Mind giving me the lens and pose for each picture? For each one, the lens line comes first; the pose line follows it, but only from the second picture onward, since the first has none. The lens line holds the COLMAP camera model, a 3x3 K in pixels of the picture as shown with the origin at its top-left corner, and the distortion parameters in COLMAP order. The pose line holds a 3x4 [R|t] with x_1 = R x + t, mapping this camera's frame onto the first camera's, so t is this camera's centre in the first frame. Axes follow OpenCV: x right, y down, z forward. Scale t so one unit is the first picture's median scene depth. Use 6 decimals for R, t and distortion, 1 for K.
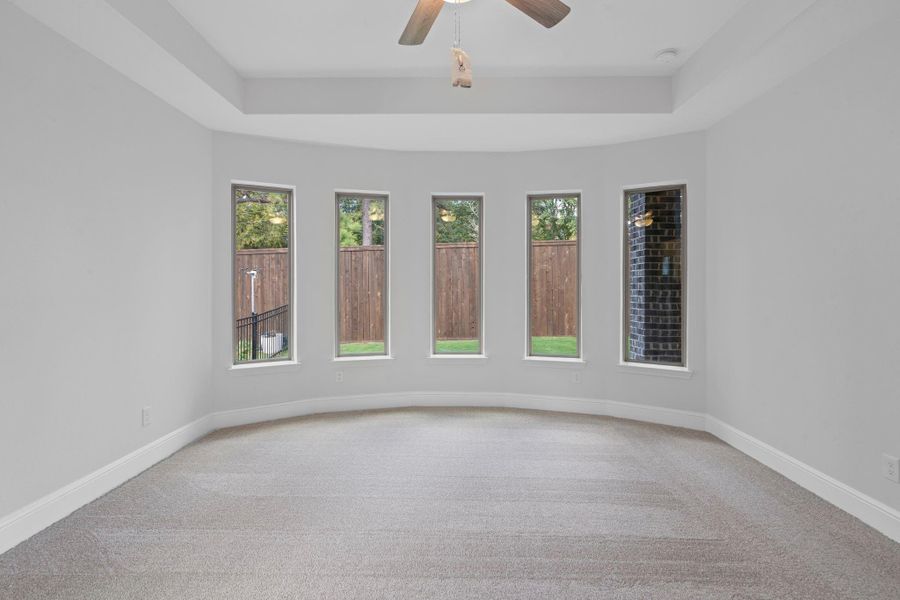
lens RADIAL K [[412.8, 0, 450.2], [0, 412.8, 284.3], [0, 0, 1]] dist [-0.002681, -0.000187]
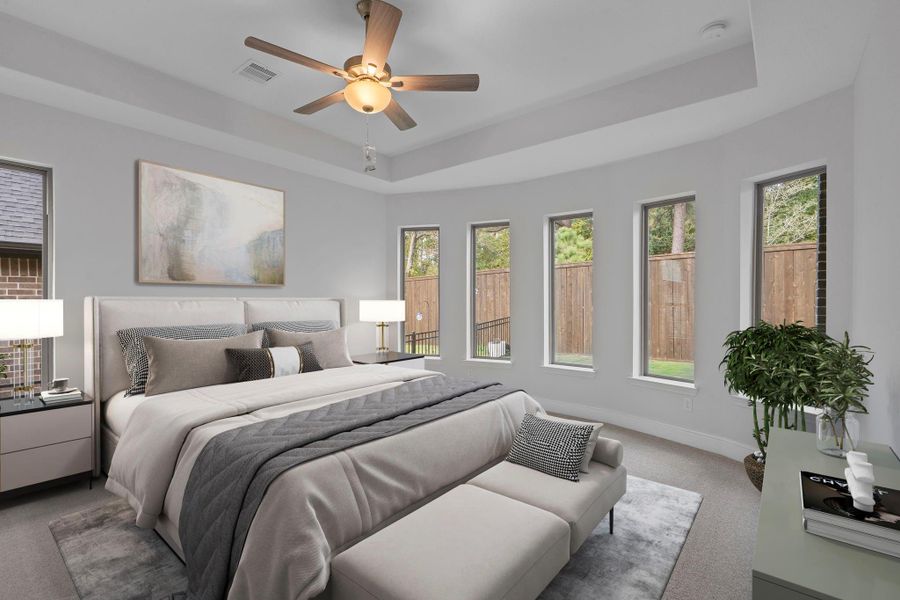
lens RADIAL K [[409.3, 0, 450.0], [0, 409.3, 300.0], [0, 0, 1]] dist [-0.001569, -0.000191]
pose [[0.783128, 0.003164, -0.621853, 0.195068], [-0.001690, 0.999994, 0.002960, -0.000305], [0.621858, -0.001267, 0.783129, -0.000906]]
